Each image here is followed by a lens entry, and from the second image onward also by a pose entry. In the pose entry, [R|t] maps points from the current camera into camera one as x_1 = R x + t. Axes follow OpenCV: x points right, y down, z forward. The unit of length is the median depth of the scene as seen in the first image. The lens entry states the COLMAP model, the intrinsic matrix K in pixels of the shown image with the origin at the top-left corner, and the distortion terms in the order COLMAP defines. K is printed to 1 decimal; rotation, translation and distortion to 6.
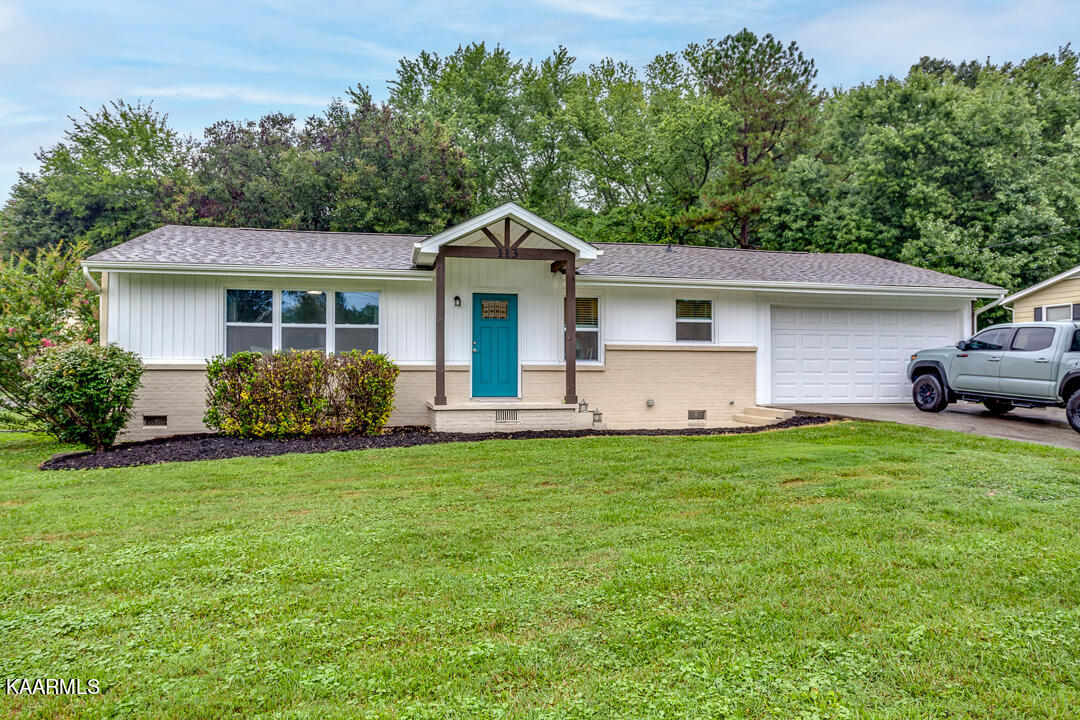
lens RADIAL K [[741.5, 0, 543.9], [0, 741.5, 360.8], [0, 0, 1]] dist [-0.022599, 0.033277]
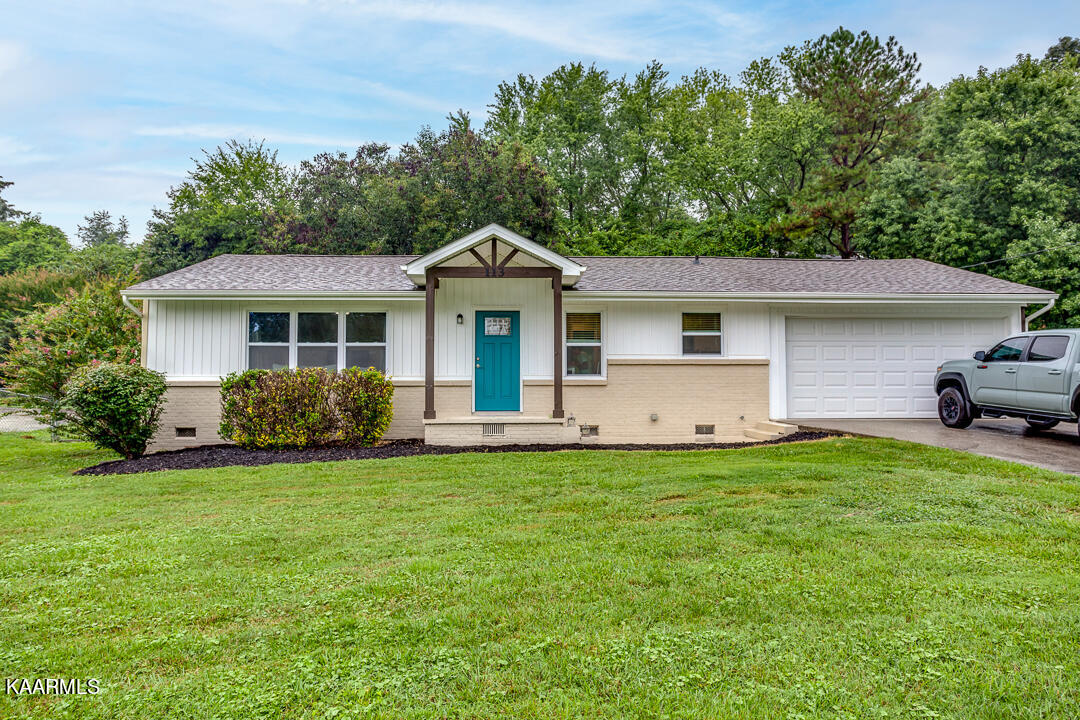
lens RADIAL K [[741.5, 0, 547.9], [0, 741.5, 354.4], [0, 0, 1]] dist [-0.022599, 0.033277]
pose [[0.986064, -0.011450, -0.165973, 0.163439], [0.007149, 0.999624, -0.026485, -0.002012], [0.166214, 0.024929, 0.985775, -0.005455]]
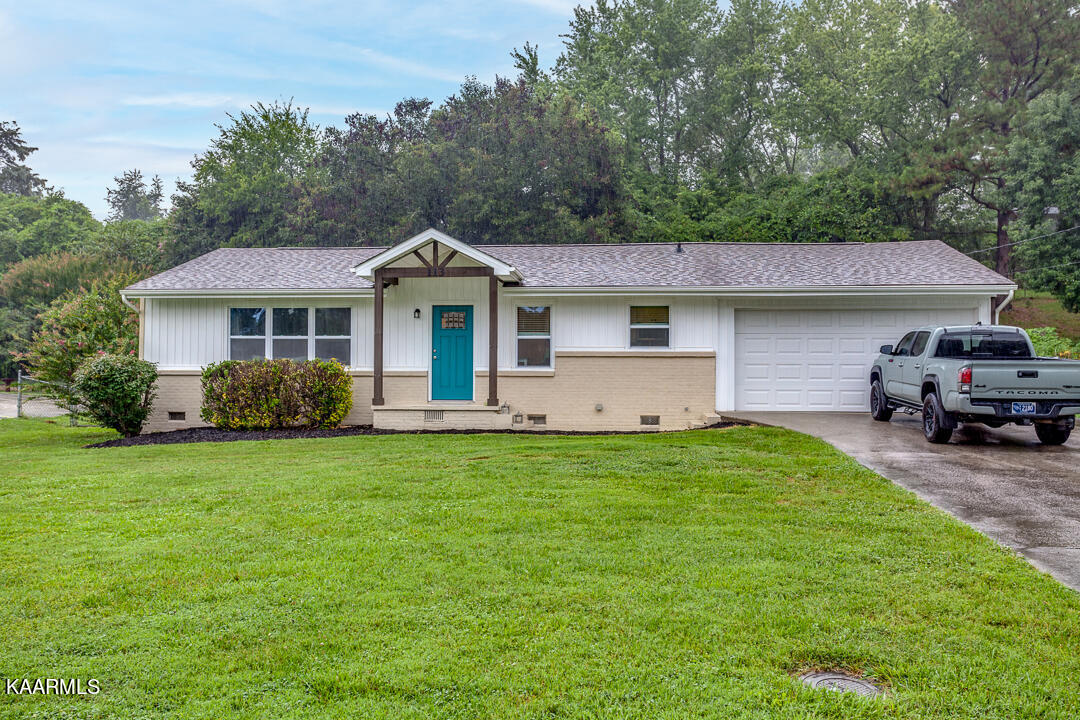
lens RADIAL K [[979.8, 0, 538.6], [0, 979.8, 371.7], [0, 0, 1]] dist [0.018591, -0.000345]
pose [[0.947178, -0.000110, -0.320707, 0.485105], [0.002629, 0.999969, 0.007423, -0.003213], [0.320697, -0.007874, 0.947149, -0.309271]]
